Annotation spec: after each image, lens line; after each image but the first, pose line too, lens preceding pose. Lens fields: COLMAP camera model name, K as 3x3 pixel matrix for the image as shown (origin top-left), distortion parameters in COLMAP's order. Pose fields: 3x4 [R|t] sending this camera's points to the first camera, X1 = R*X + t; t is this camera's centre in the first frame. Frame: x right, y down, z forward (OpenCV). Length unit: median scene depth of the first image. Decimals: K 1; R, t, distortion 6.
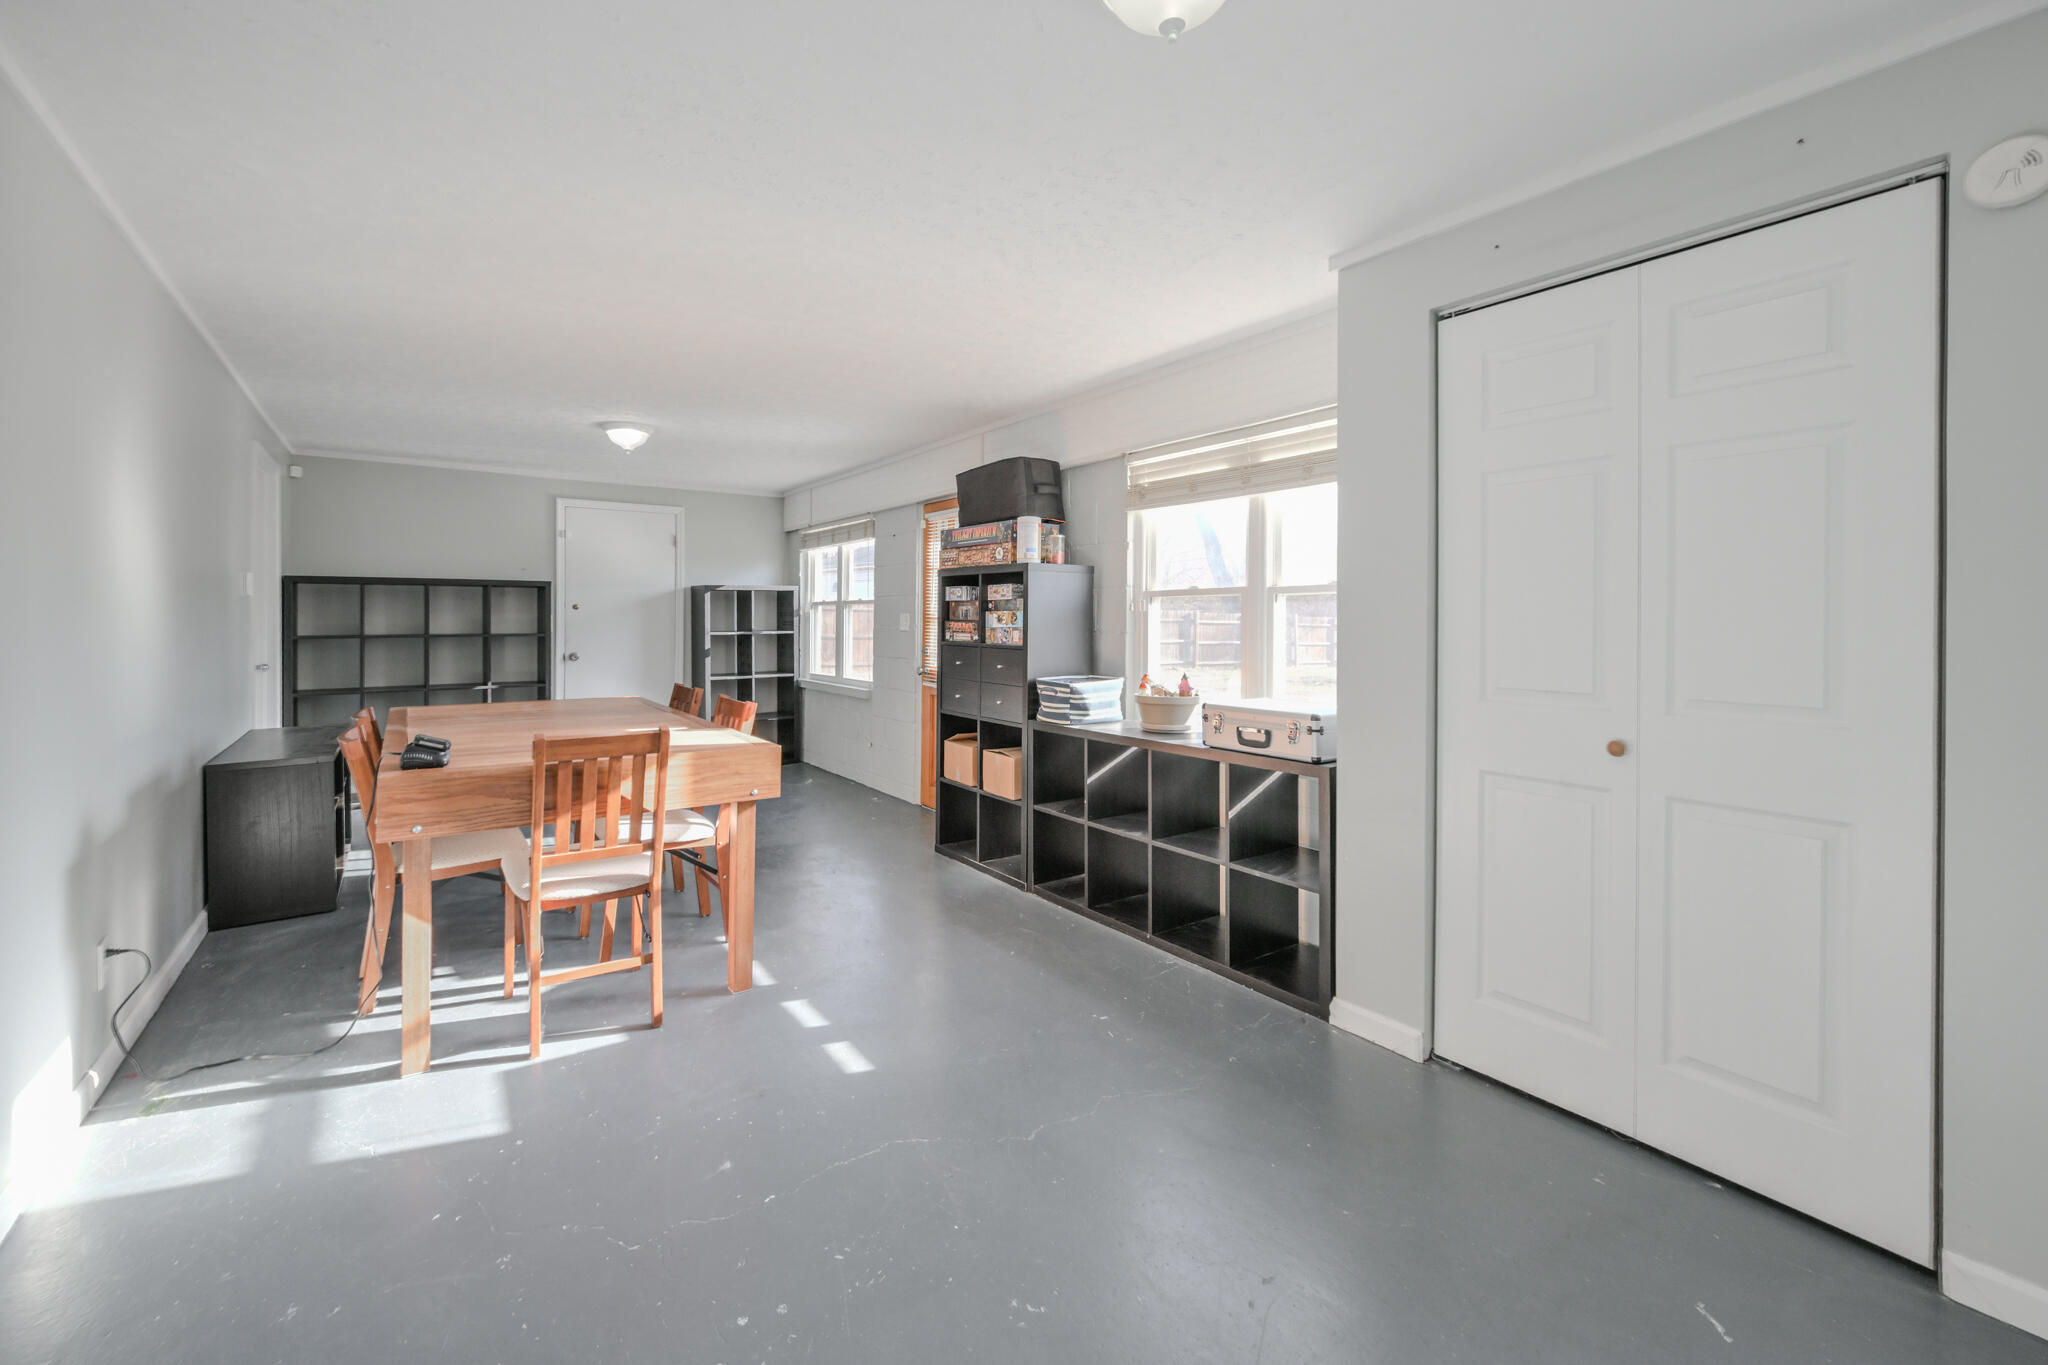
lens RADIAL K [[788.6, 0, 921.8], [0, 788.6, 610.9], [0, 0, 1]] dist [-0.001501, 0.000017]
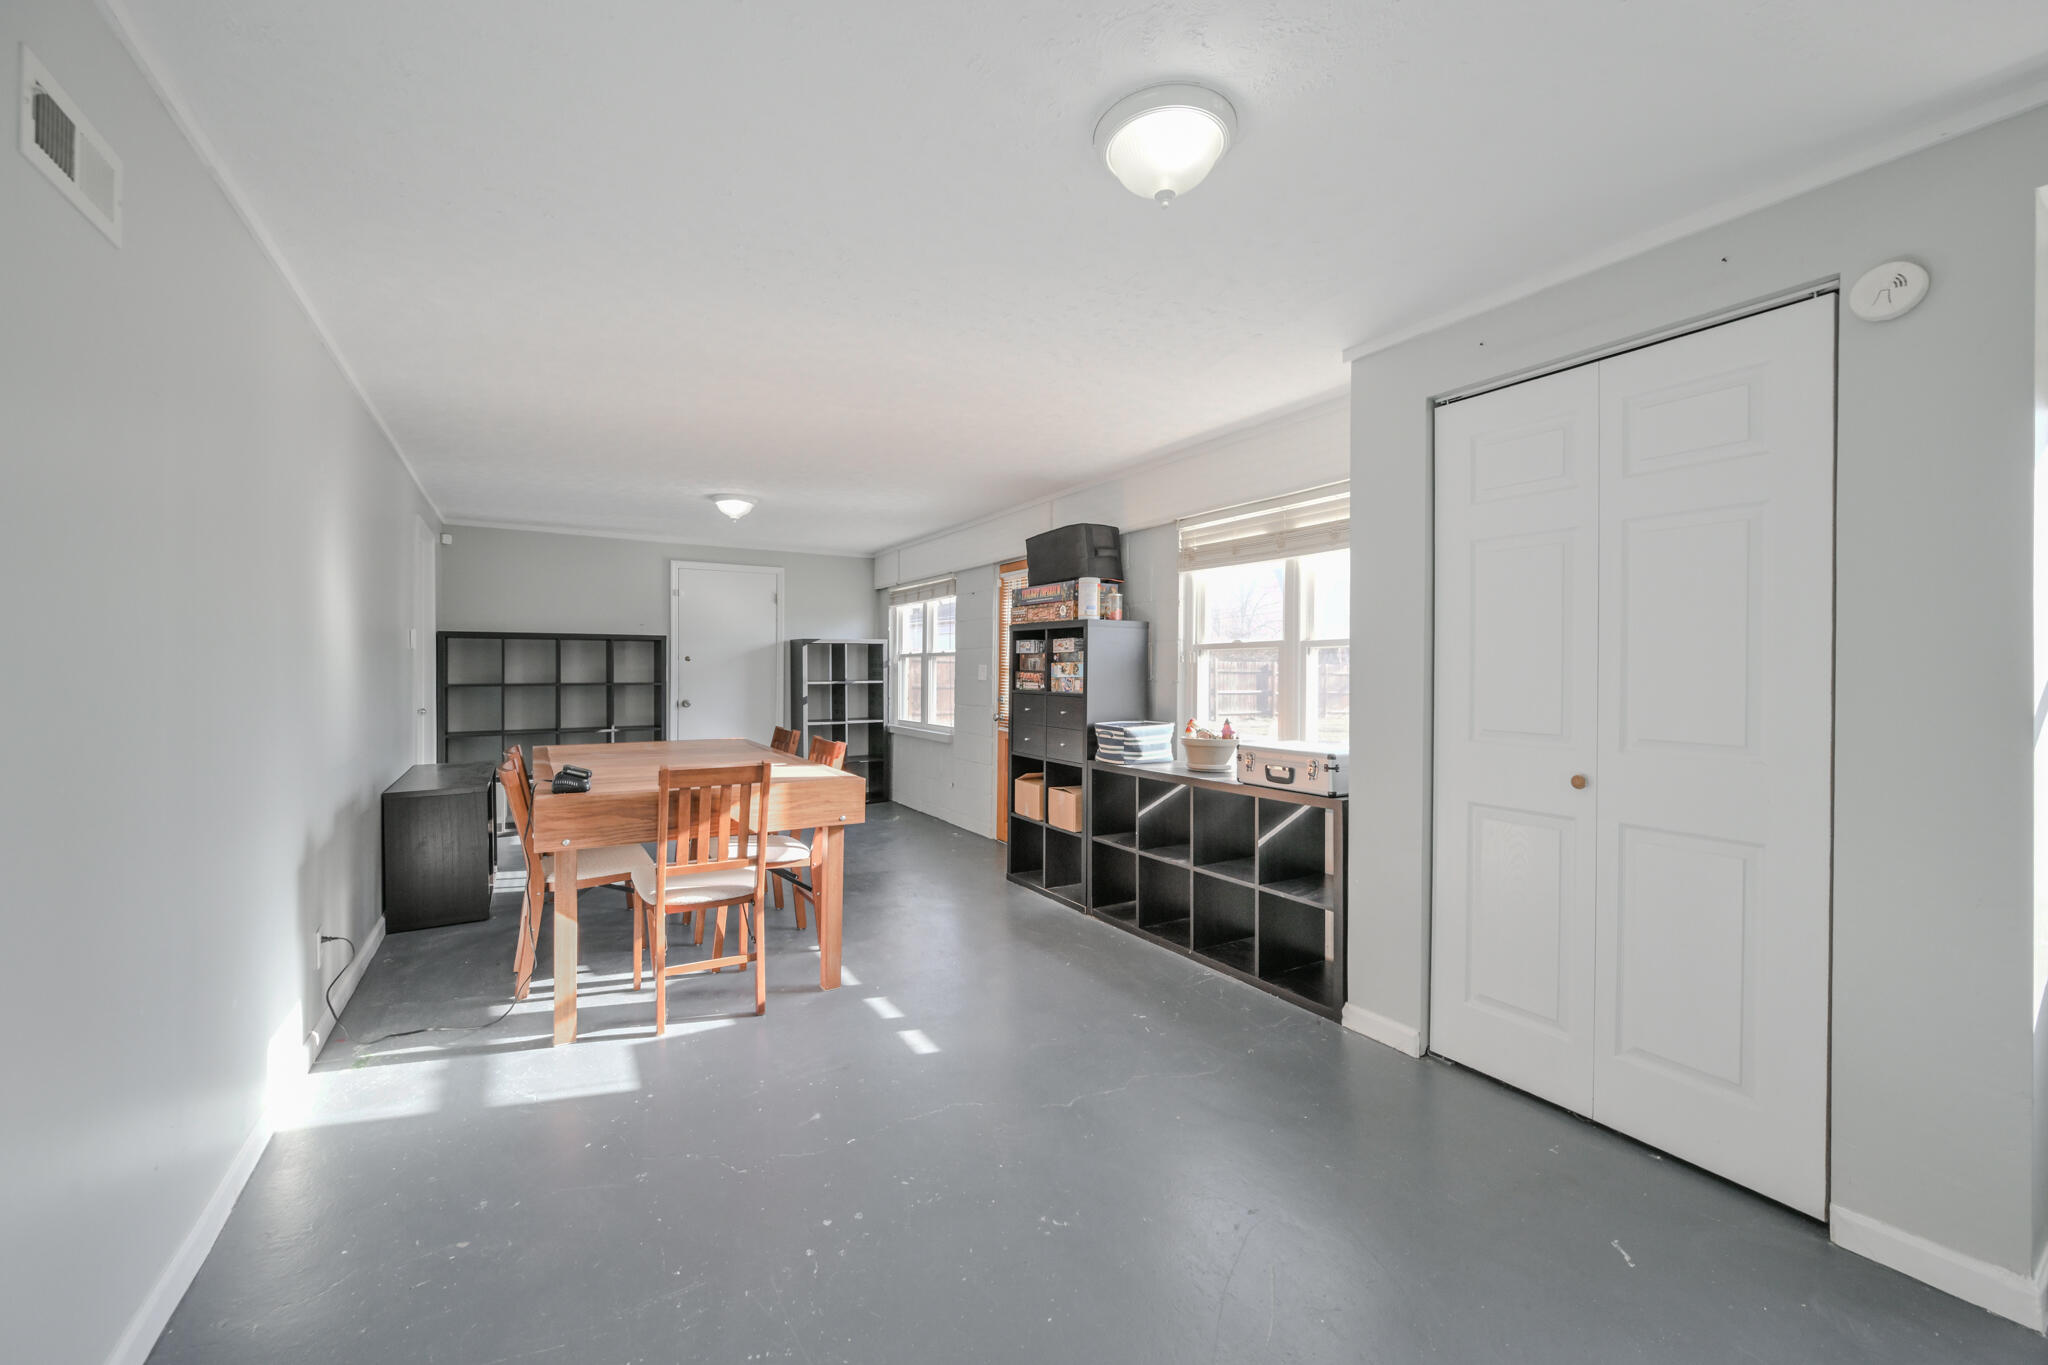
lens RADIAL K [[814.2, 0, 978.6], [0, 814.2, 663.7], [0, 0, 1]] dist [-0.002581, 0.000332]
pose [[0.998175, 0.000471, -0.060385, 0.055740], [-0.000379, 0.999999, 0.001530, 0.000175], [0.060386, -0.001505, 0.998174, -0.172075]]
